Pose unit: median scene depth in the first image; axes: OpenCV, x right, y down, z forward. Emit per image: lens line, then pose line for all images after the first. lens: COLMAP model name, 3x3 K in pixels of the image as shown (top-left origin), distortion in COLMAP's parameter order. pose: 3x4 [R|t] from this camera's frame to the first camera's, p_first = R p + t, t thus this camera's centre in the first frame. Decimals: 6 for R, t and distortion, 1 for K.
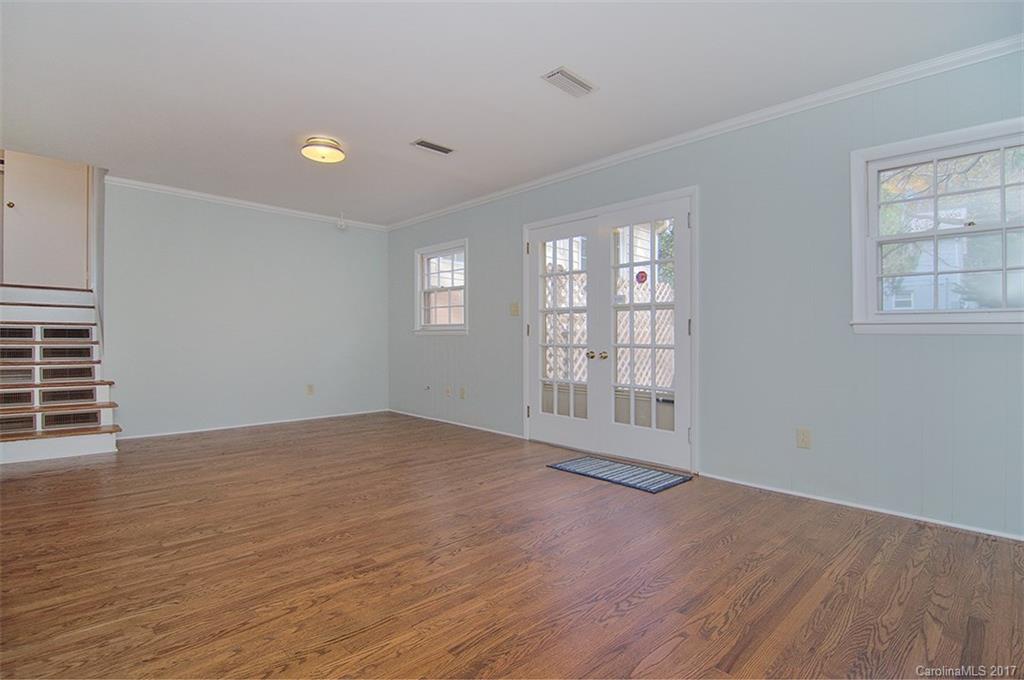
lens RADIAL K [[504.3, 0, 512.6], [0, 504.3, 334.9], [0, 0, 1]] dist [-0.000784, -0.011463]
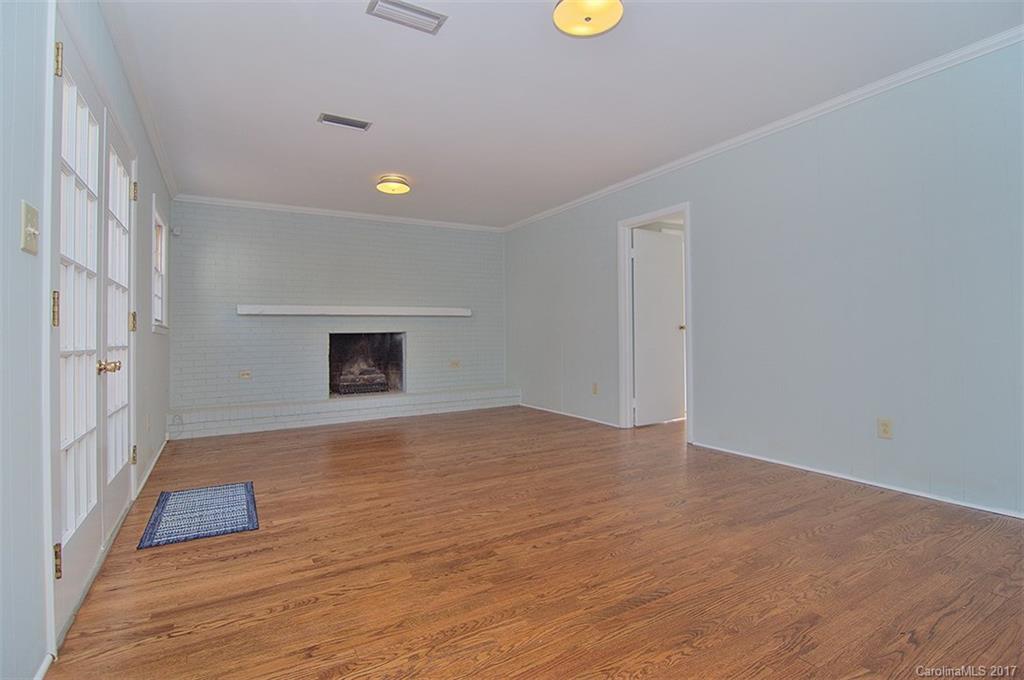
lens RADIAL K [[504.3, 0, 512.6], [0, 504.3, 334.9], [0, 0, 1]] dist [-0.000784, -0.011463]
pose [[-0.971568, 0.003725, 0.236732, -0.487215], [0.004088, 0.999991, 0.001044, 0.008169], [-0.236726, 0.001982, -0.971574, 1.843781]]
